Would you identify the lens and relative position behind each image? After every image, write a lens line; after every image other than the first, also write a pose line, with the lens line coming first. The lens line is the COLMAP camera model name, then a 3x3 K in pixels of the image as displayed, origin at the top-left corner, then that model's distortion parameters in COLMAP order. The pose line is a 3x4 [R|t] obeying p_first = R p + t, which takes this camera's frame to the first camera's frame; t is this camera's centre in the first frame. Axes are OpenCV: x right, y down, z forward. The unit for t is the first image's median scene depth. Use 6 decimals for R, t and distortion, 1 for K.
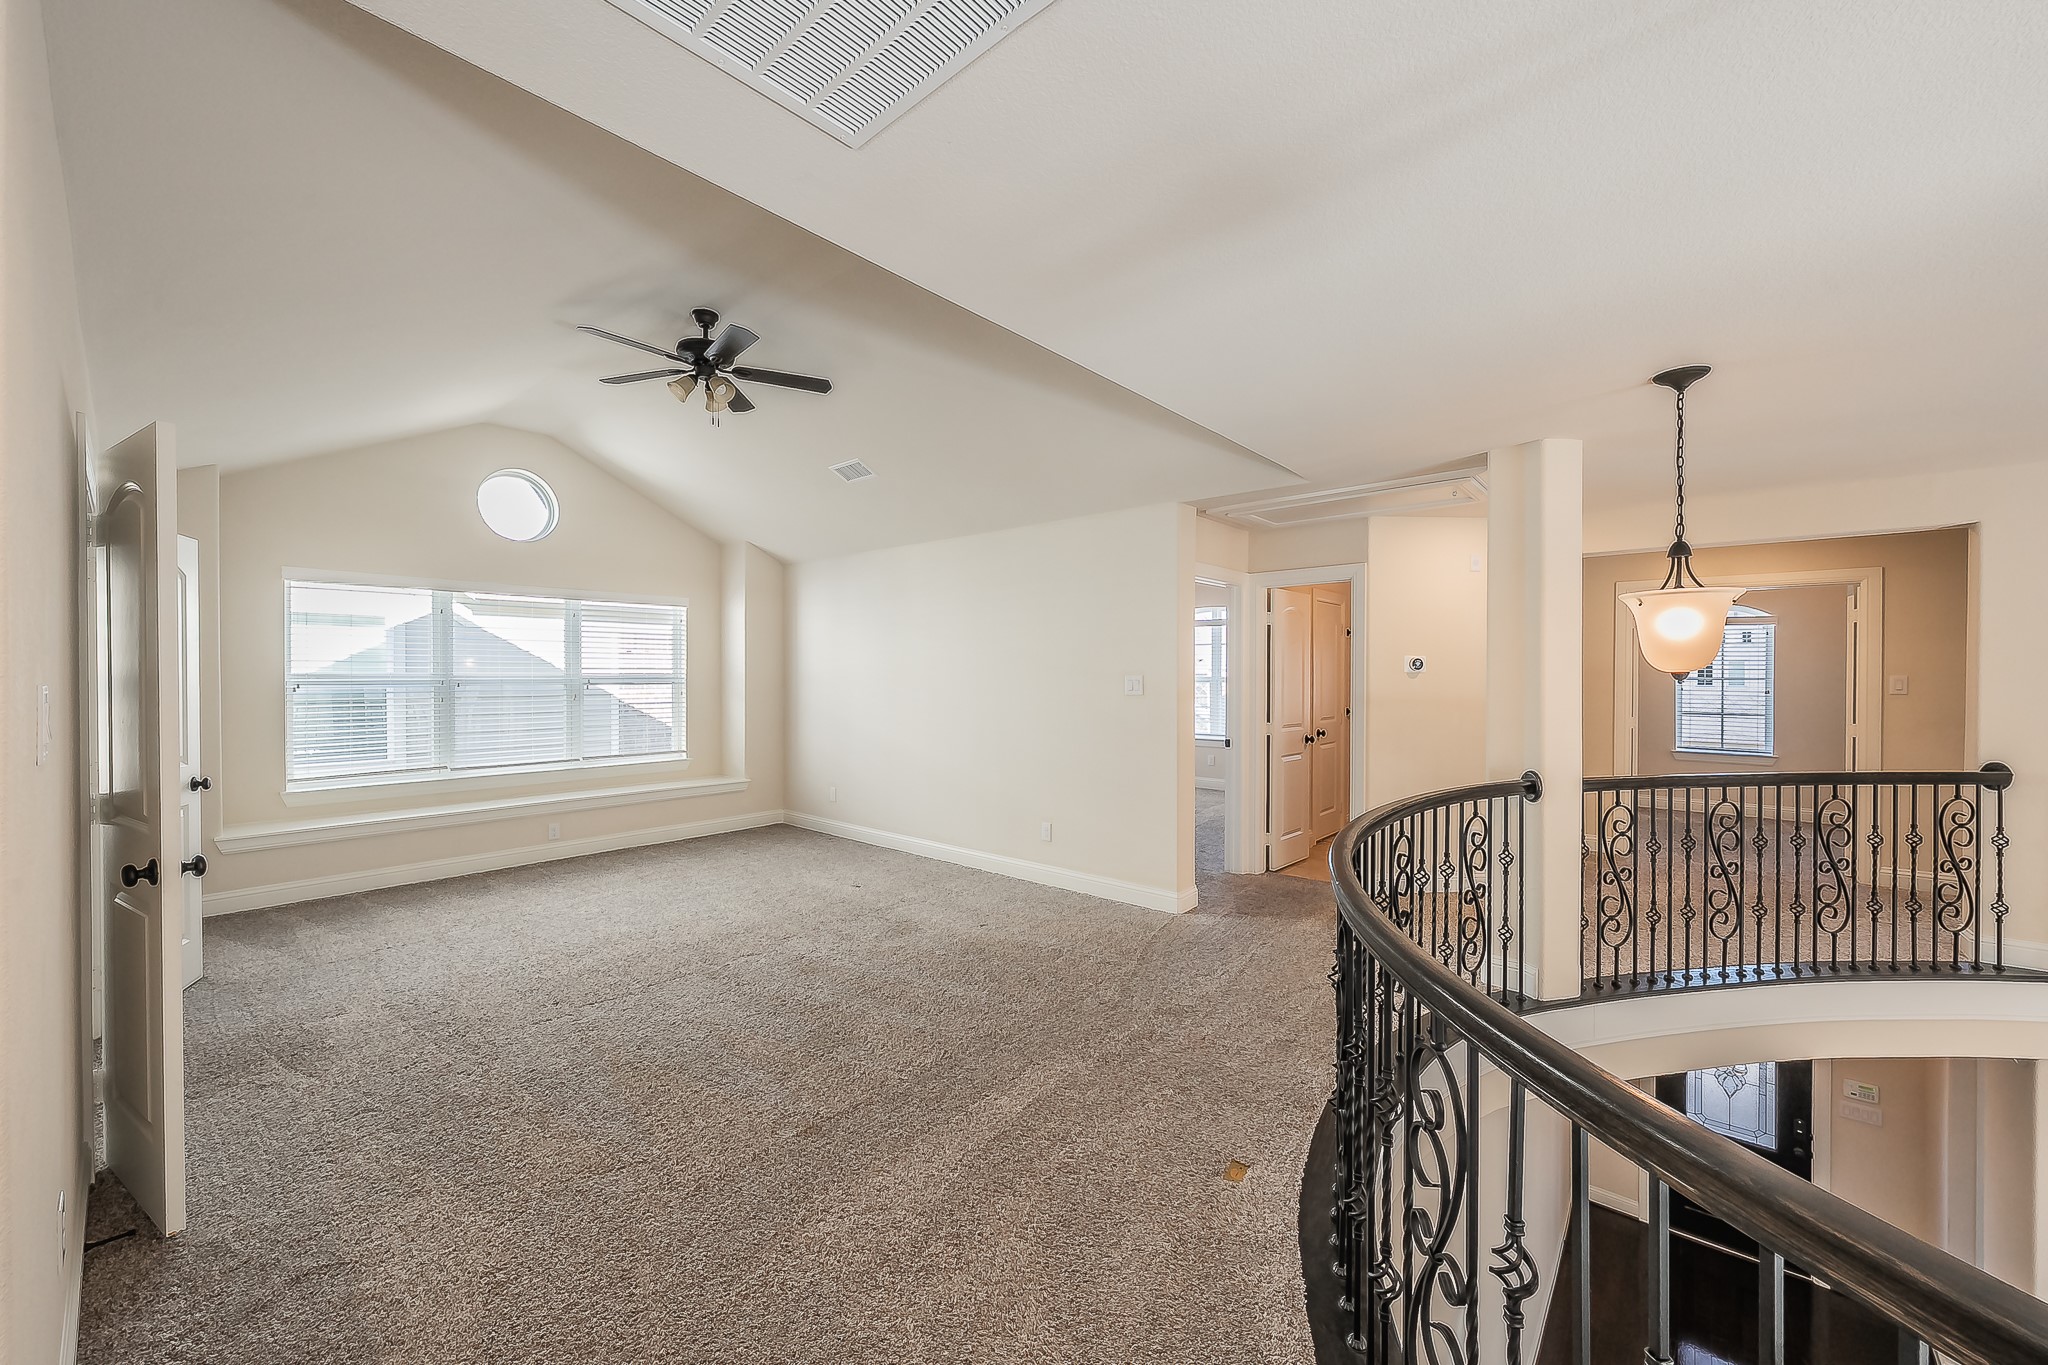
lens RADIAL K [[801.9, 0, 1022.8], [0, 801.9, 681.5], [0, 0, 1]] dist [-0.001272, -0.000201]
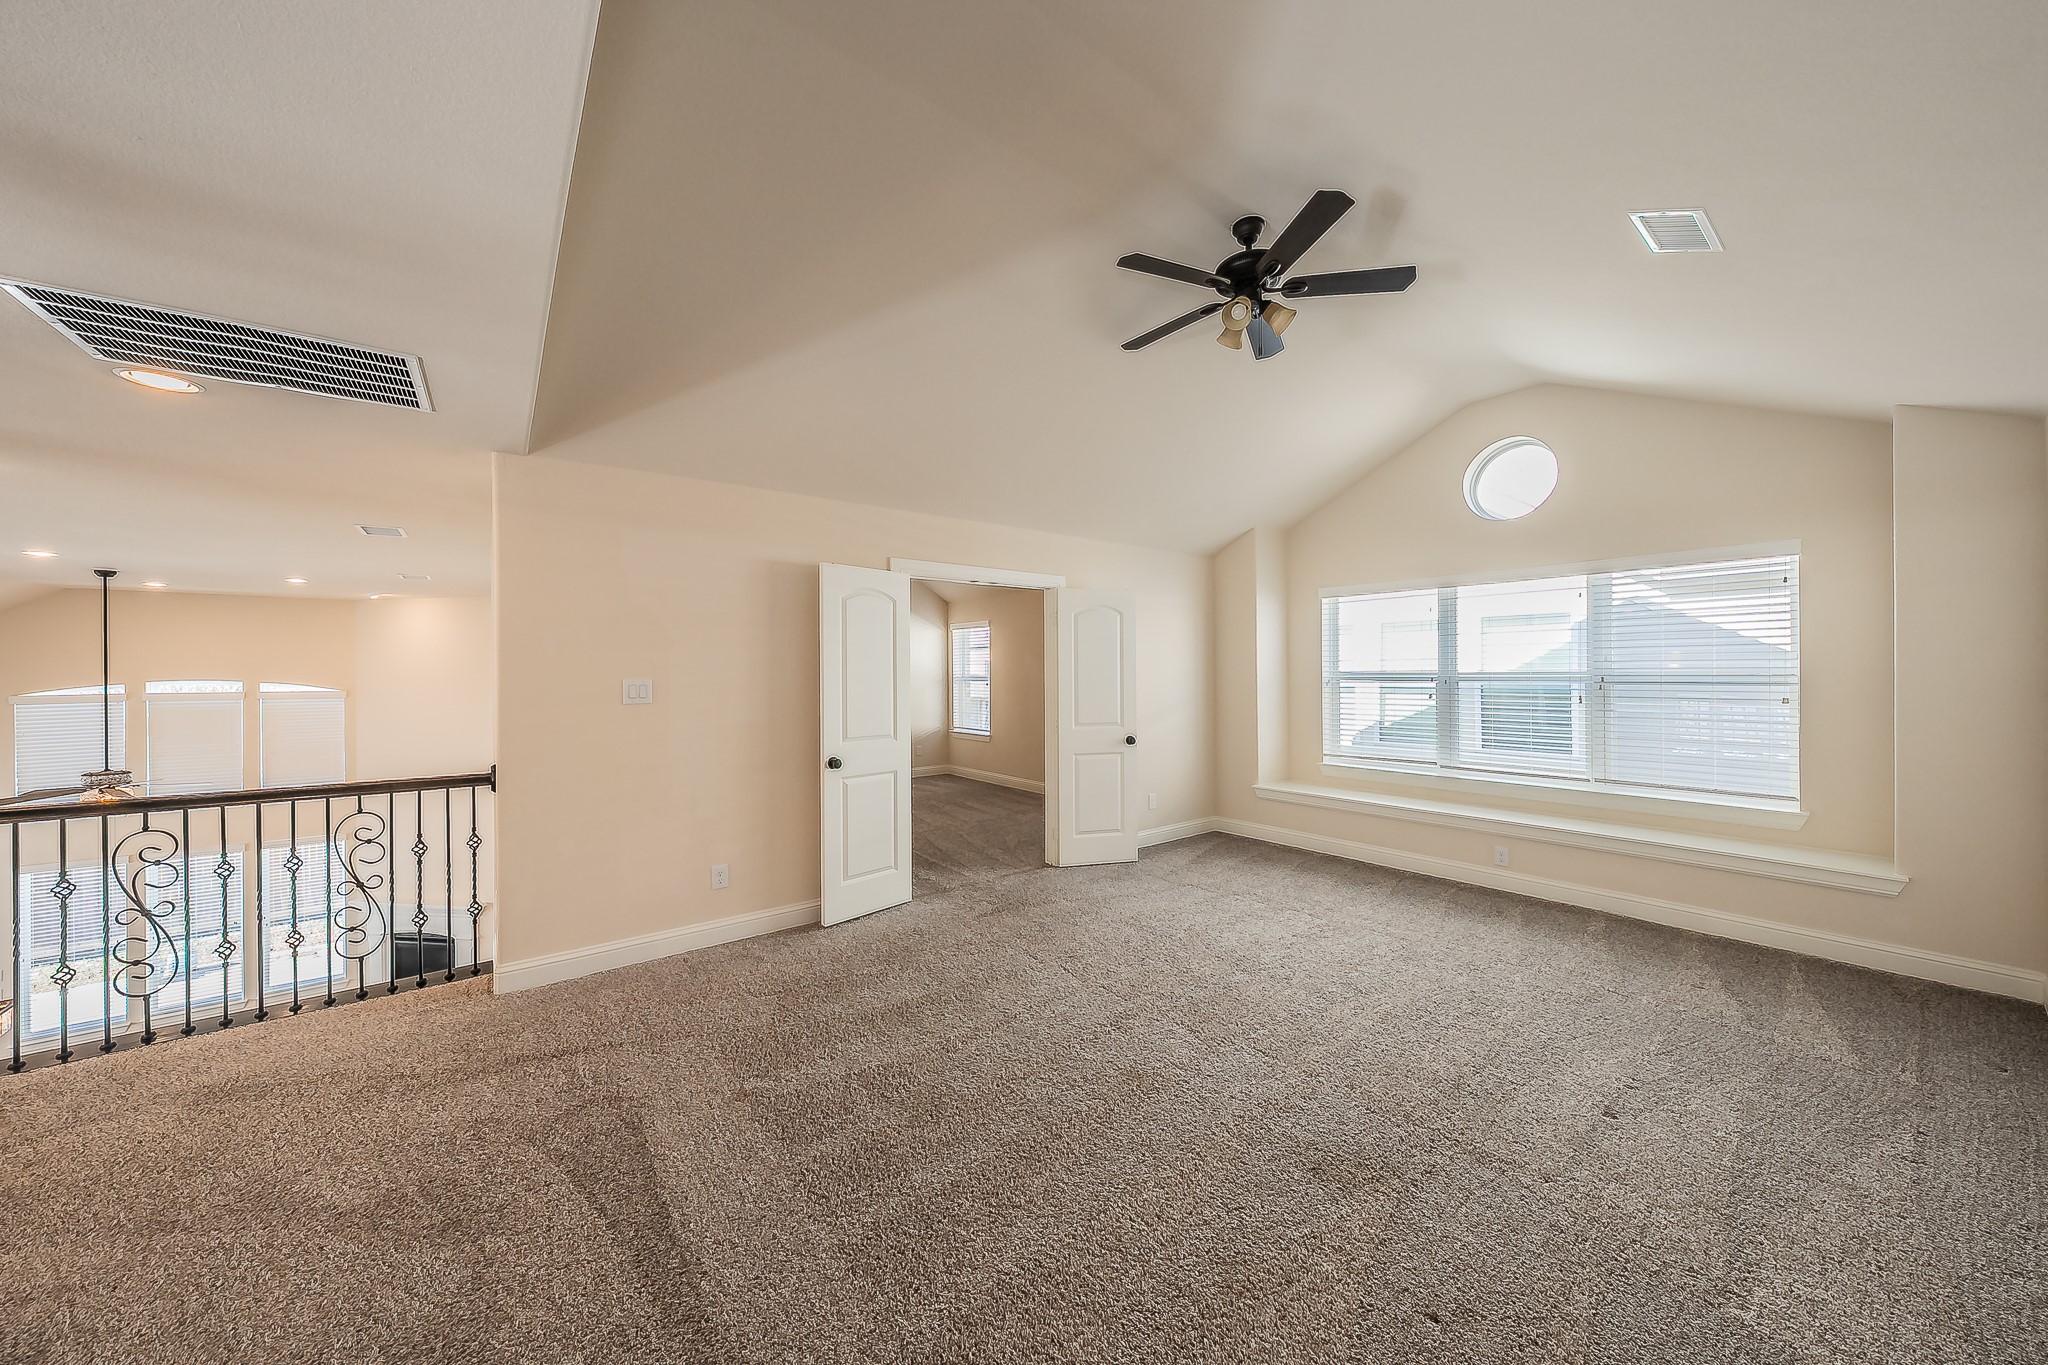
lens RADIAL K [[700.4, 0, 1024.0], [0, 700.4, 679.3], [0, 0, 1]] dist [0.000170, 0.000025]
pose [[-0.215202, 0.008180, -0.976535, 0.242769], [-0.002417, 0.999957, 0.008909, -0.005082], [0.976566, 0.004278, -0.215173, 0.666799]]
